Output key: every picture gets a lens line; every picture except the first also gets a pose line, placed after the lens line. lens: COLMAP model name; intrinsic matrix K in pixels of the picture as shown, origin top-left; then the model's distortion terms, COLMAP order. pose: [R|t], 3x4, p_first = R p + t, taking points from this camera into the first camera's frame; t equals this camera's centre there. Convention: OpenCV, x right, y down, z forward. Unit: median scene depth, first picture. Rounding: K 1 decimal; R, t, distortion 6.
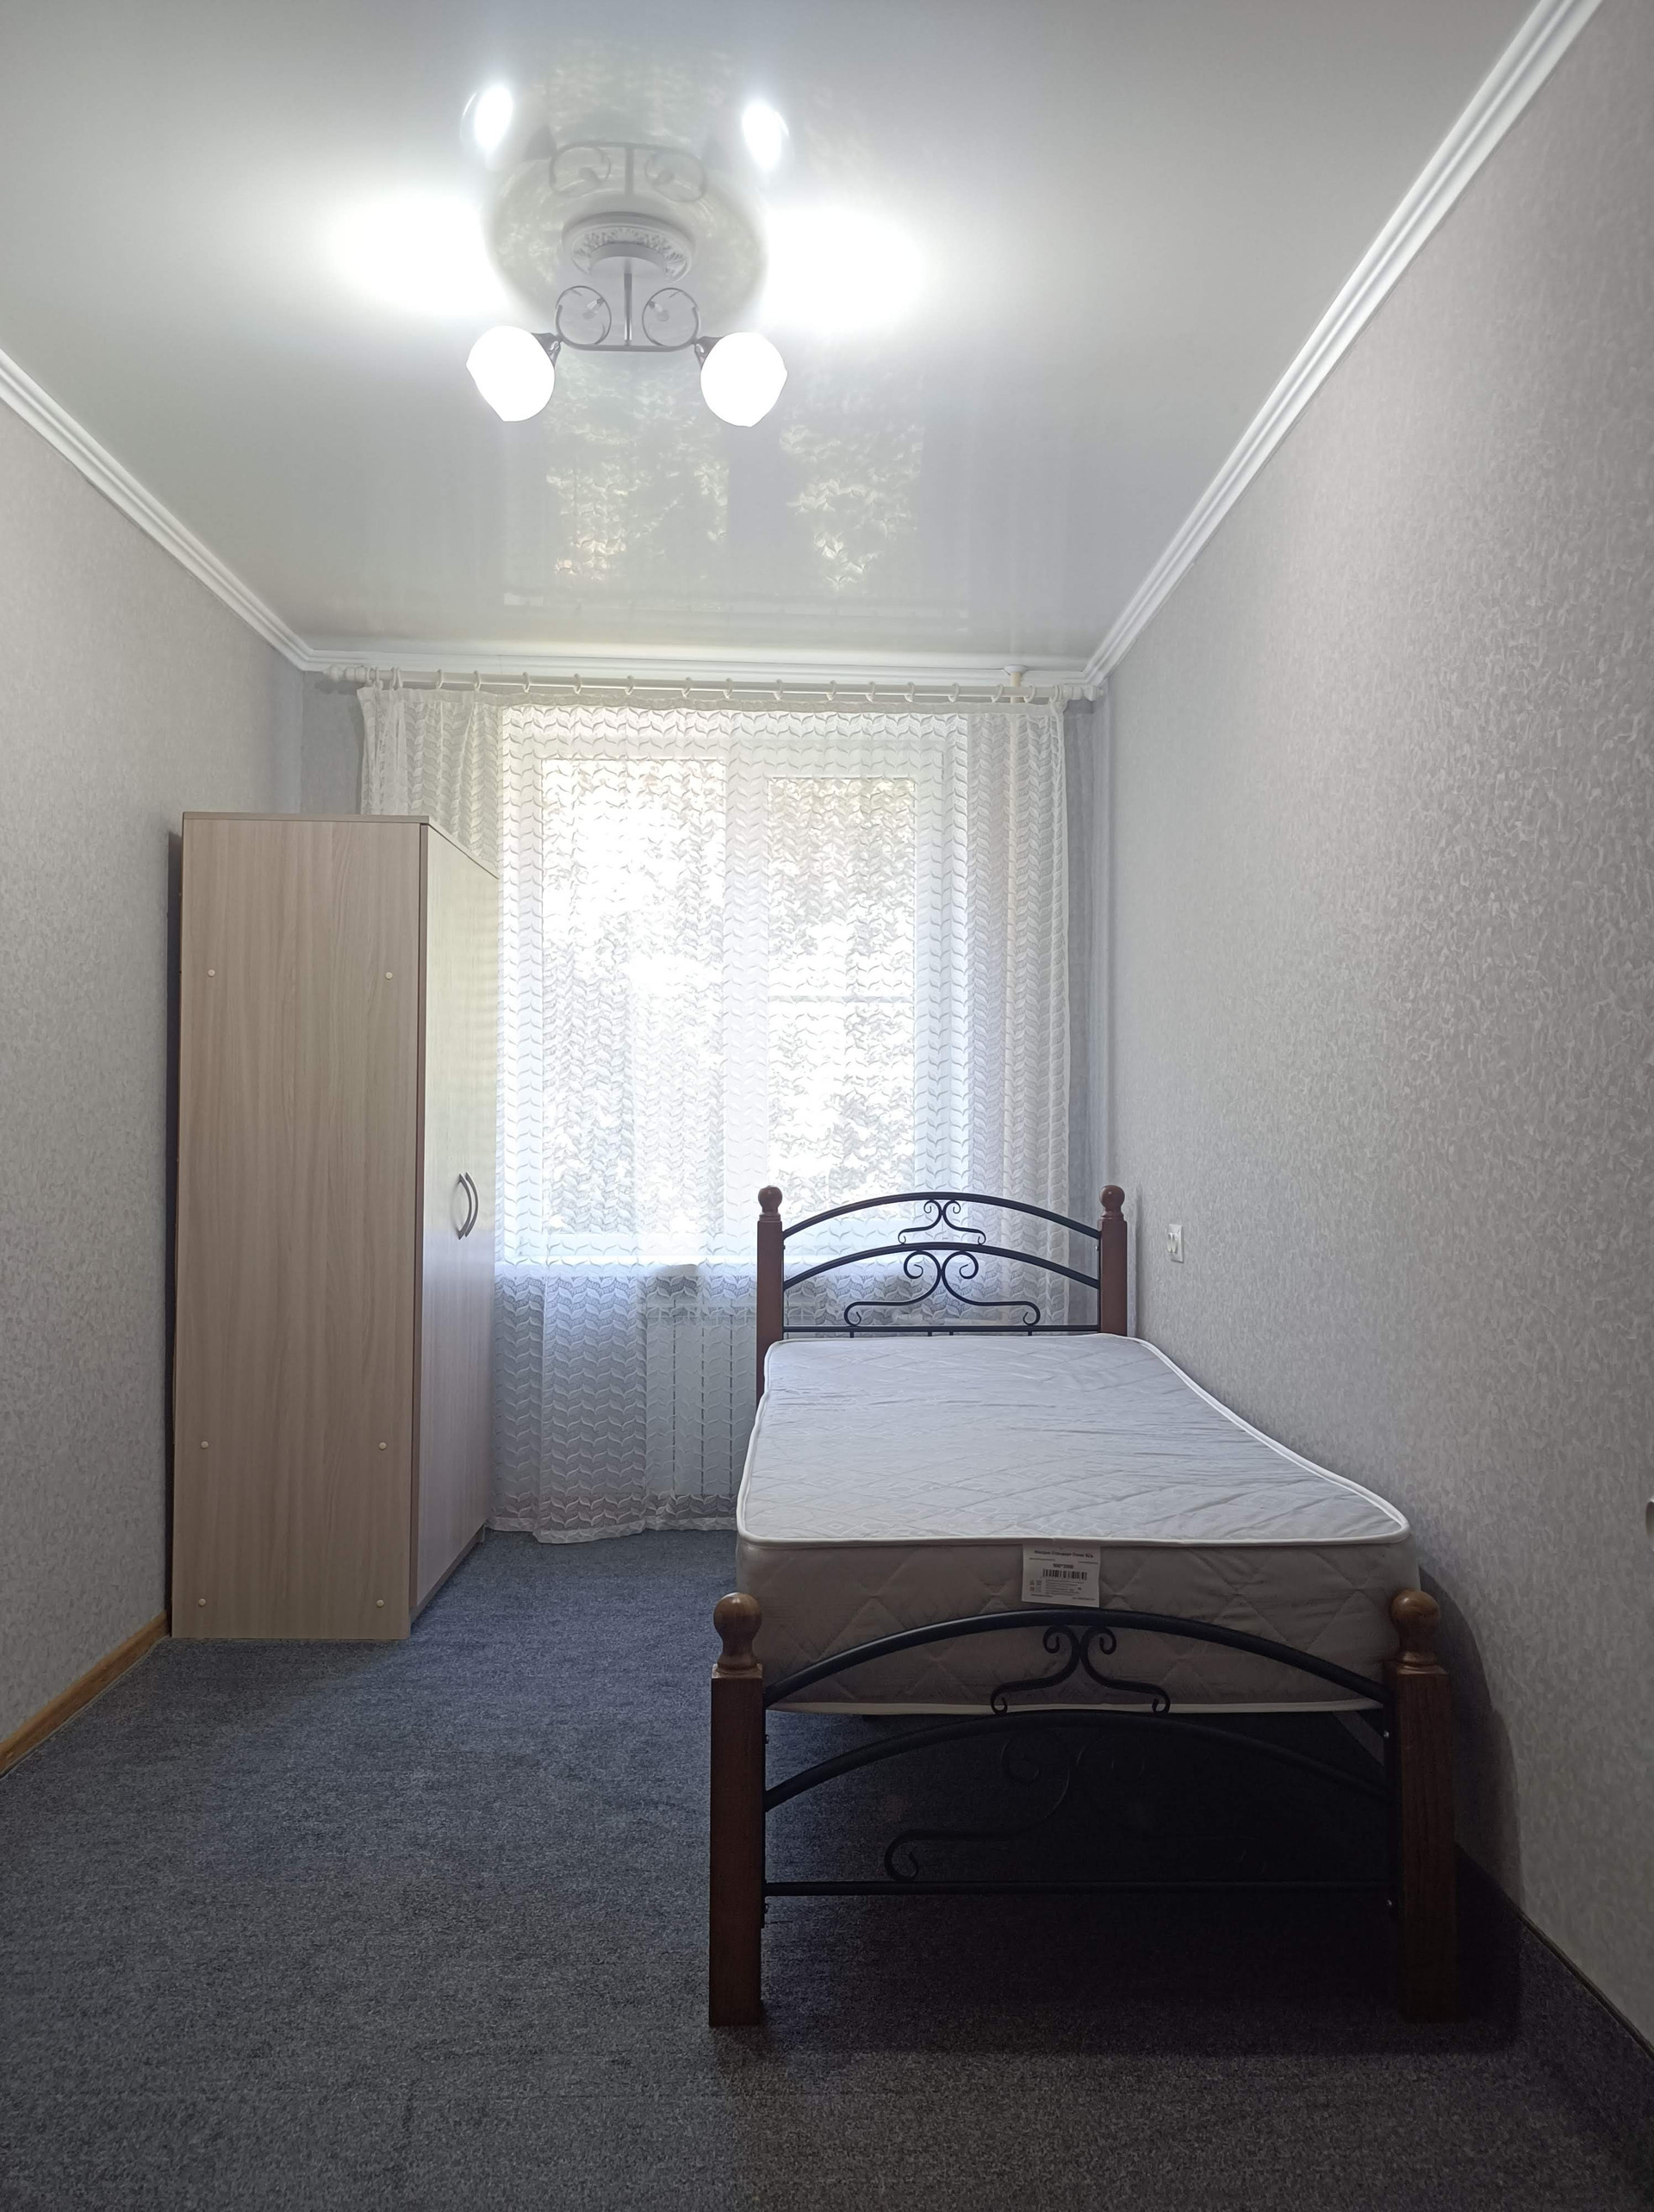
lens RADIAL K [[1645.0, 0, 817.0], [0, 1645.0, 1108.0], [0, 0, 1]] dist [0.025716, -0.021815]
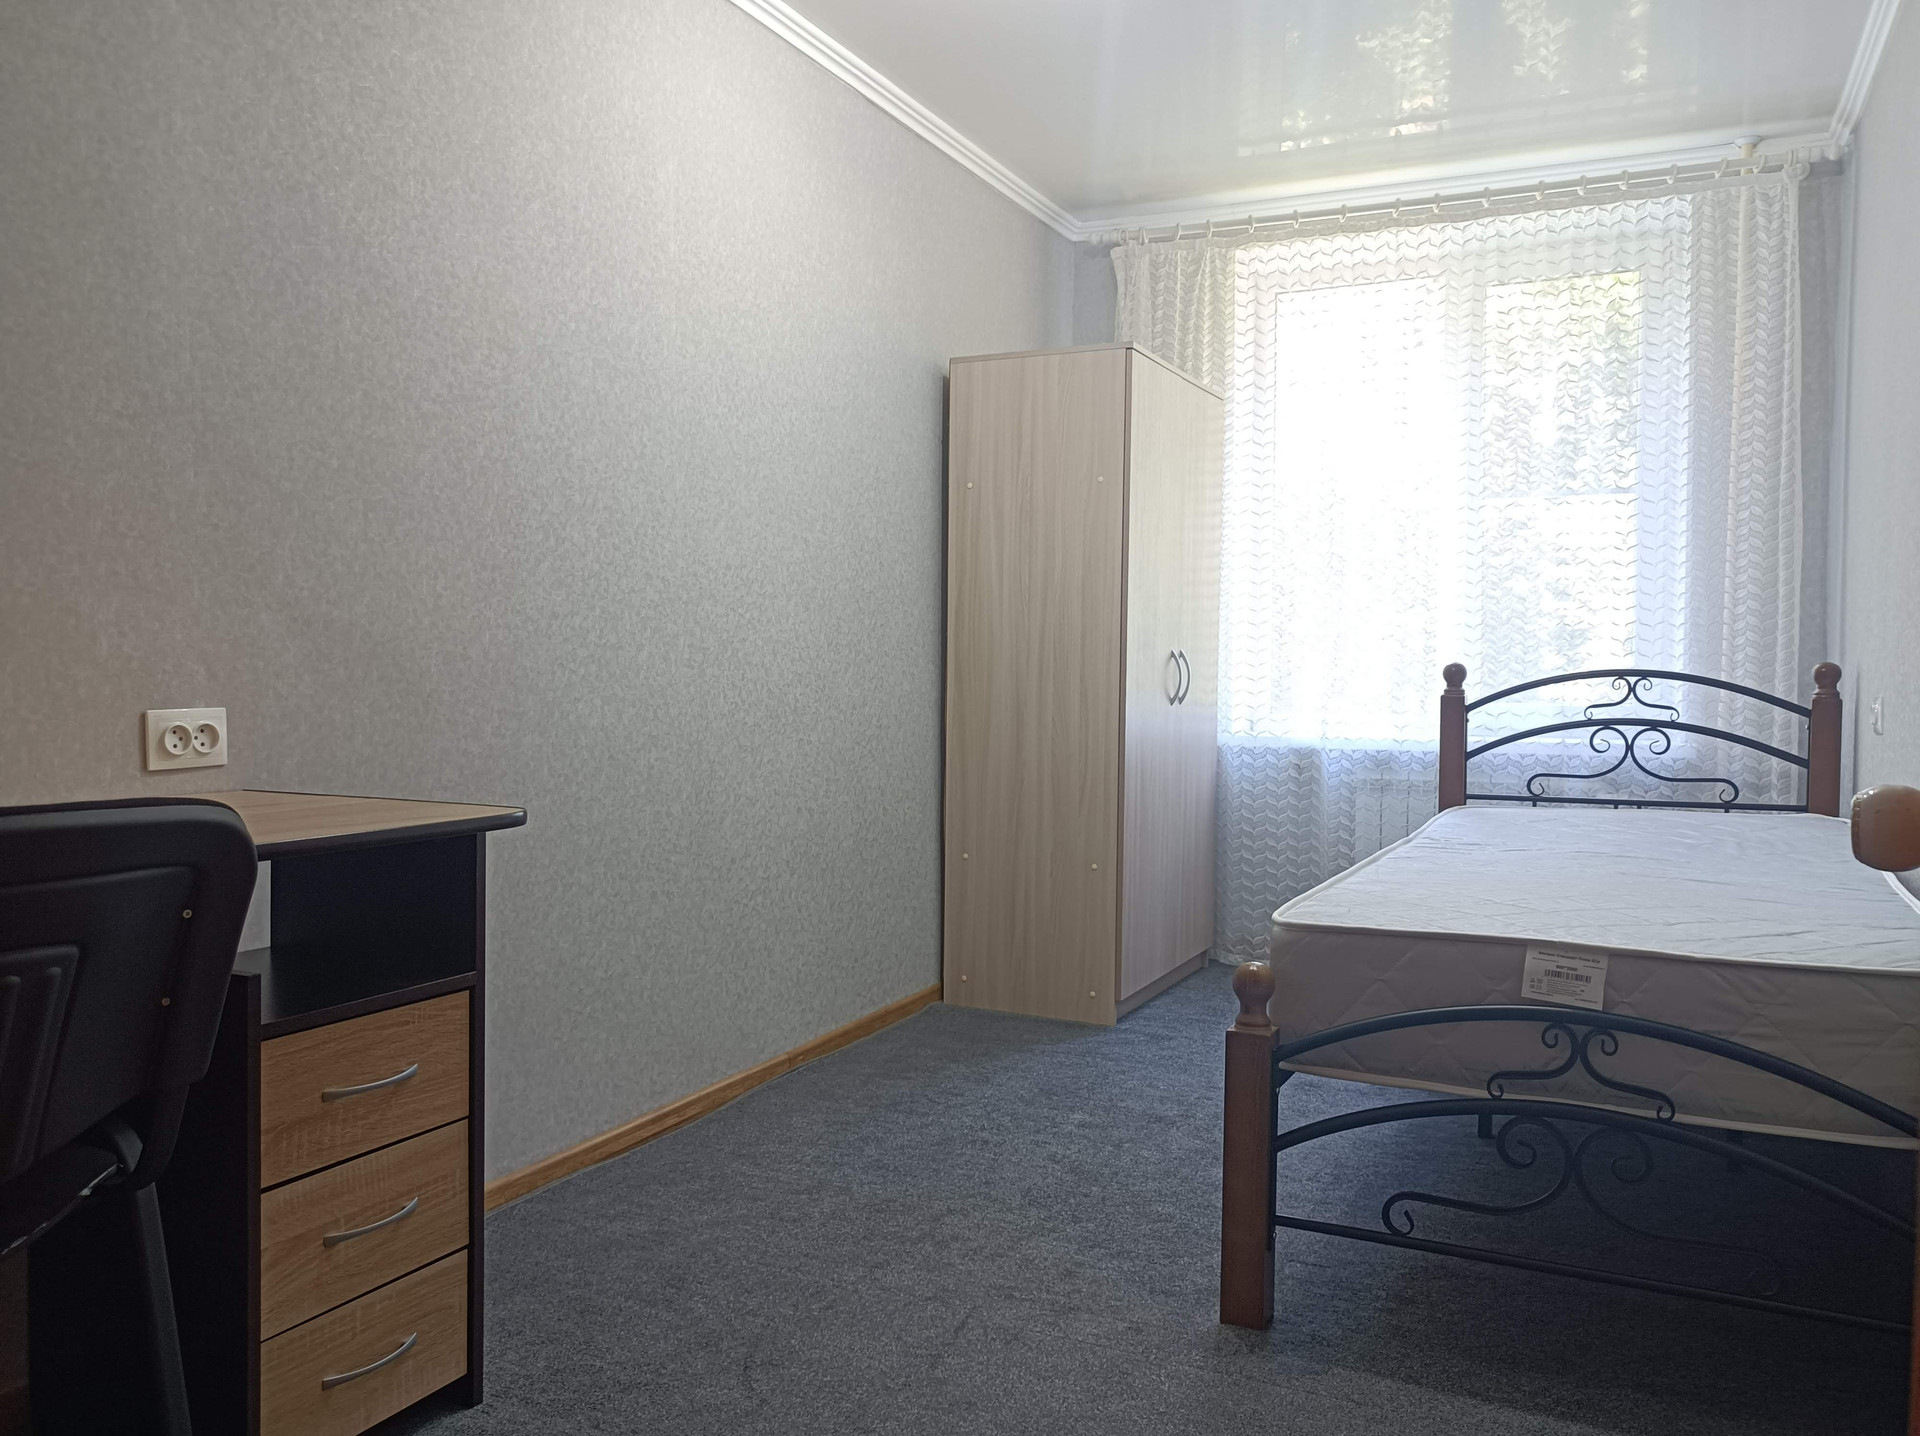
lens RADIAL K [[1428.0, 0, 955.4], [0, 1428.0, 716.9], [0, 0, 1]] dist [0.025716, -0.021815]
pose [[0.890327, 0.019404, -0.454908, 0.123595], [0.001580, 0.998954, 0.045704, 0.045283], [0.455319, -0.041410, 0.889365, 0.017832]]
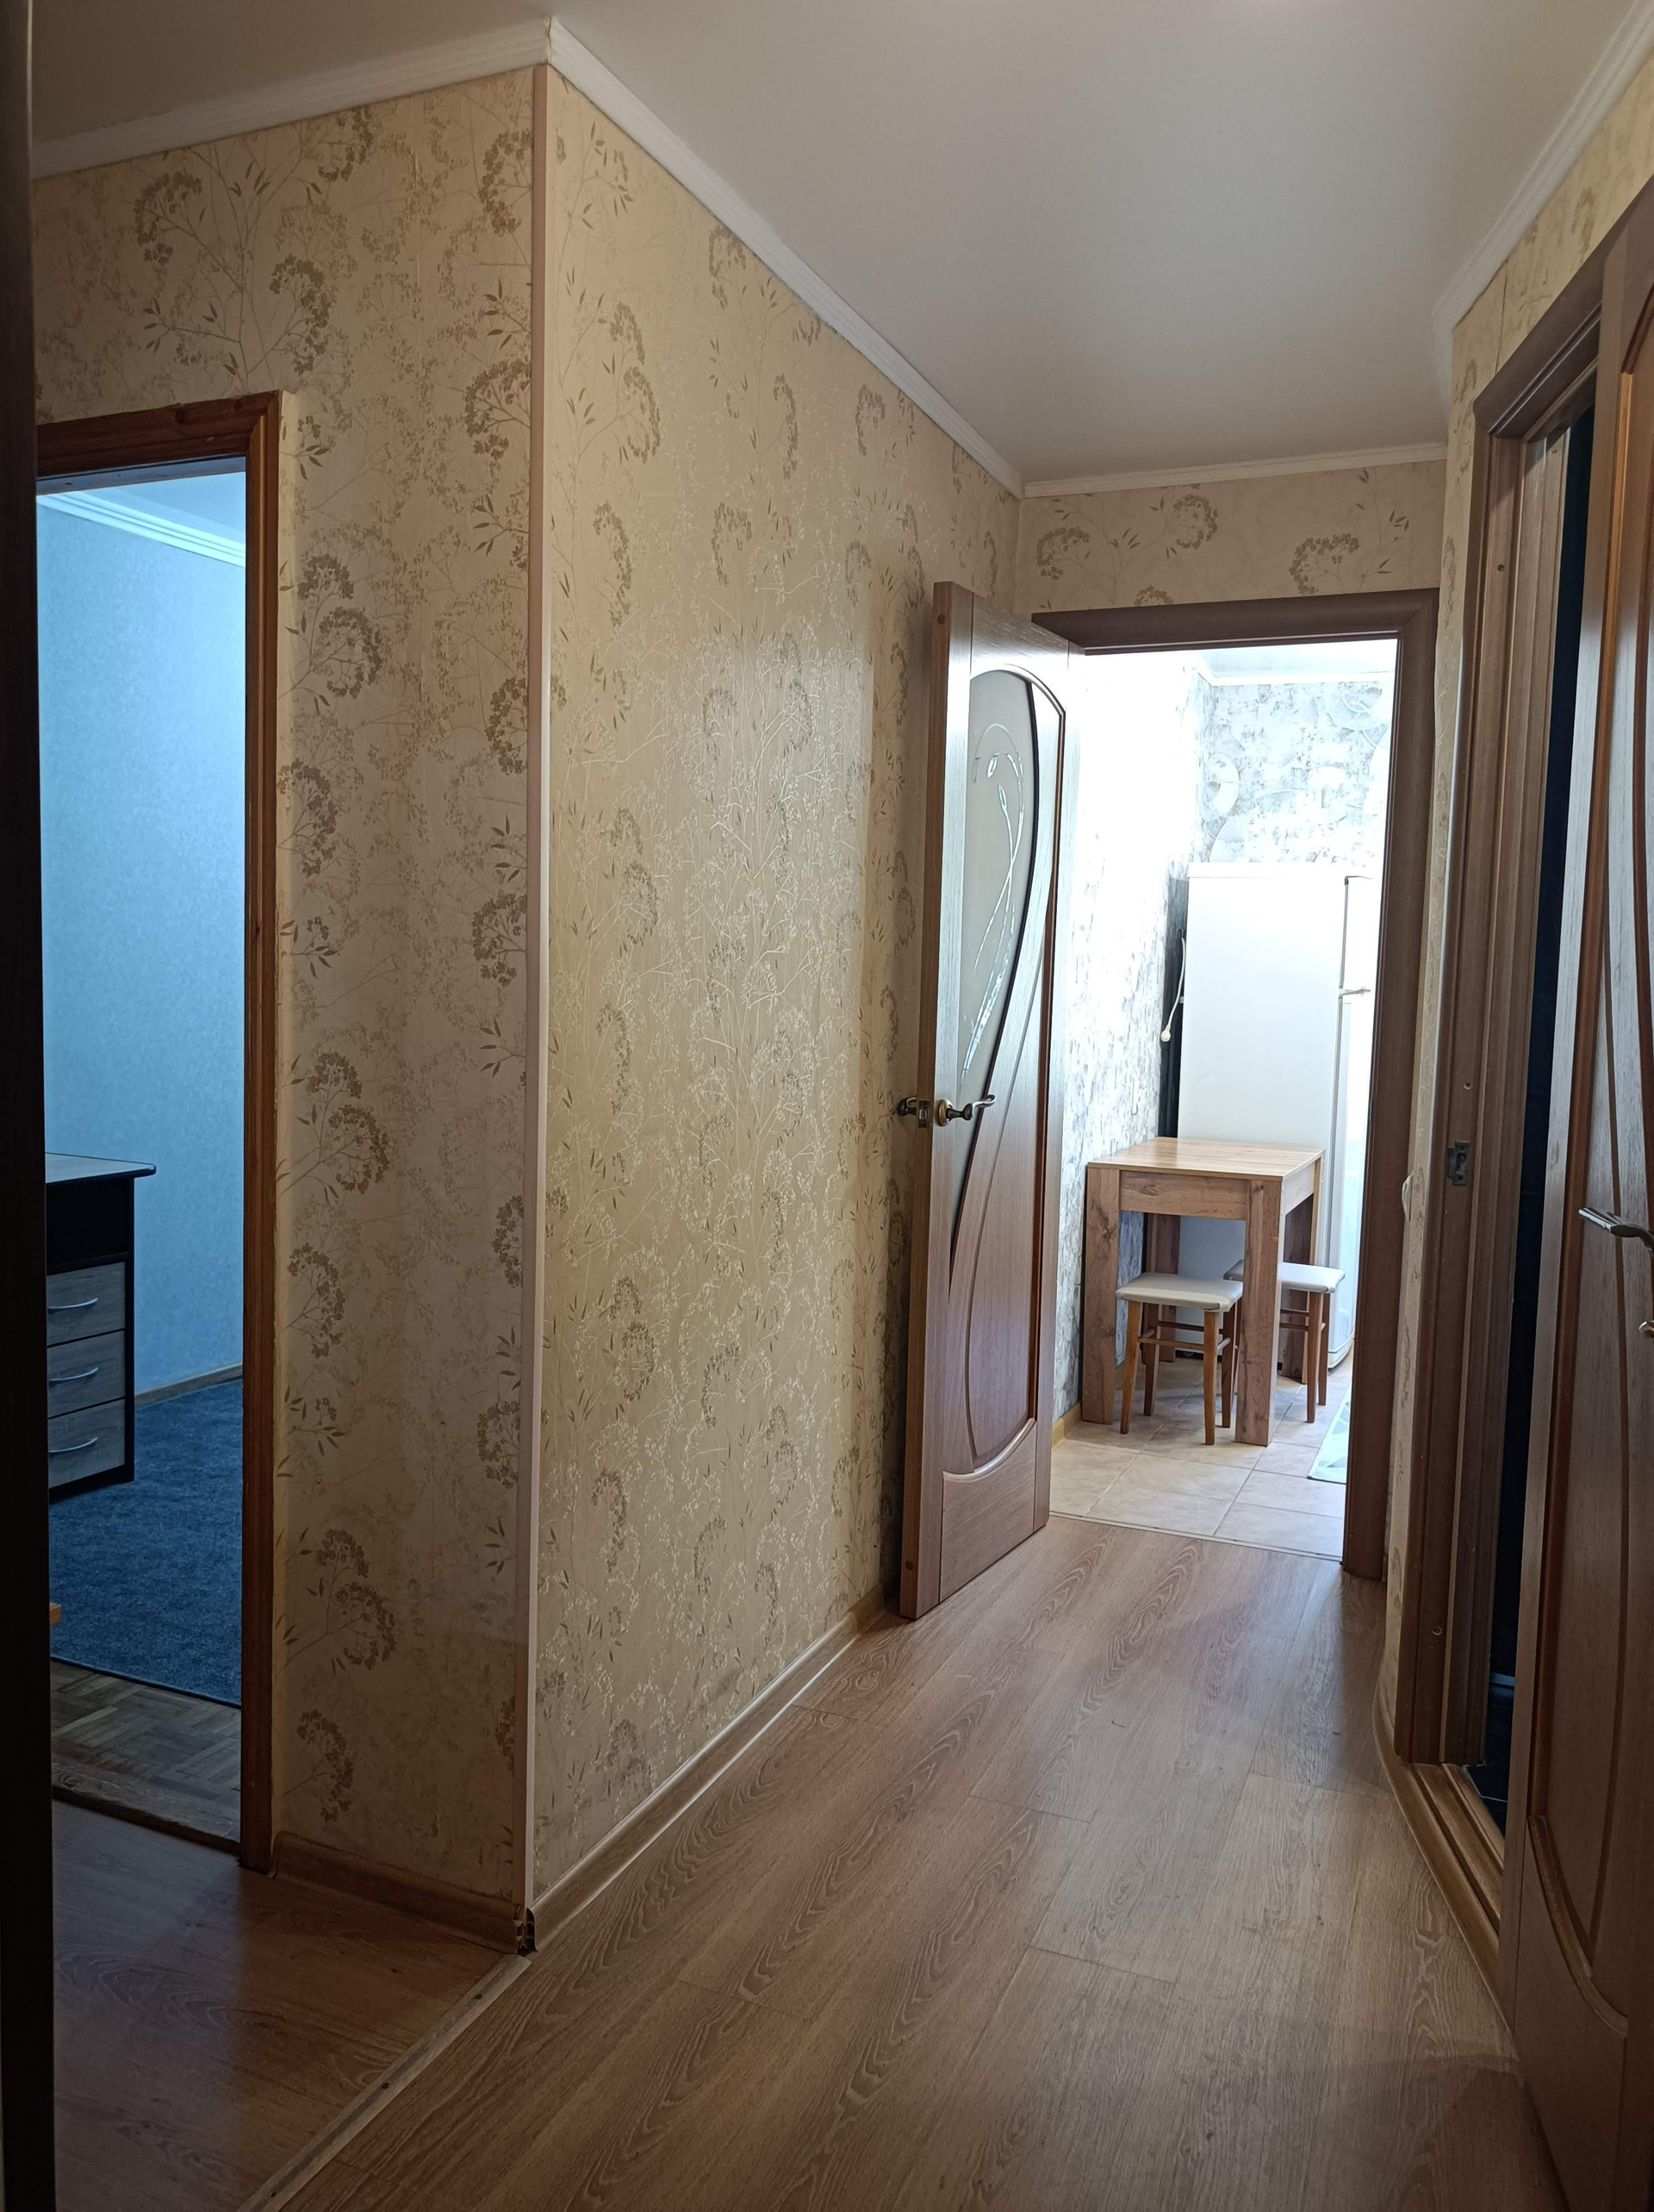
lens RADIAL K [[1645.0, 0, 816.7], [0, 1645.0, 1097.6], [0, 0, 1]] dist [0.025716, -0.021815]
pose [[0.909774, 0.062490, -0.410374, 0.612681], [-0.022590, 0.994592, 0.101371, -0.068125], [0.414489, -0.082955, 0.906265, -0.417270]]
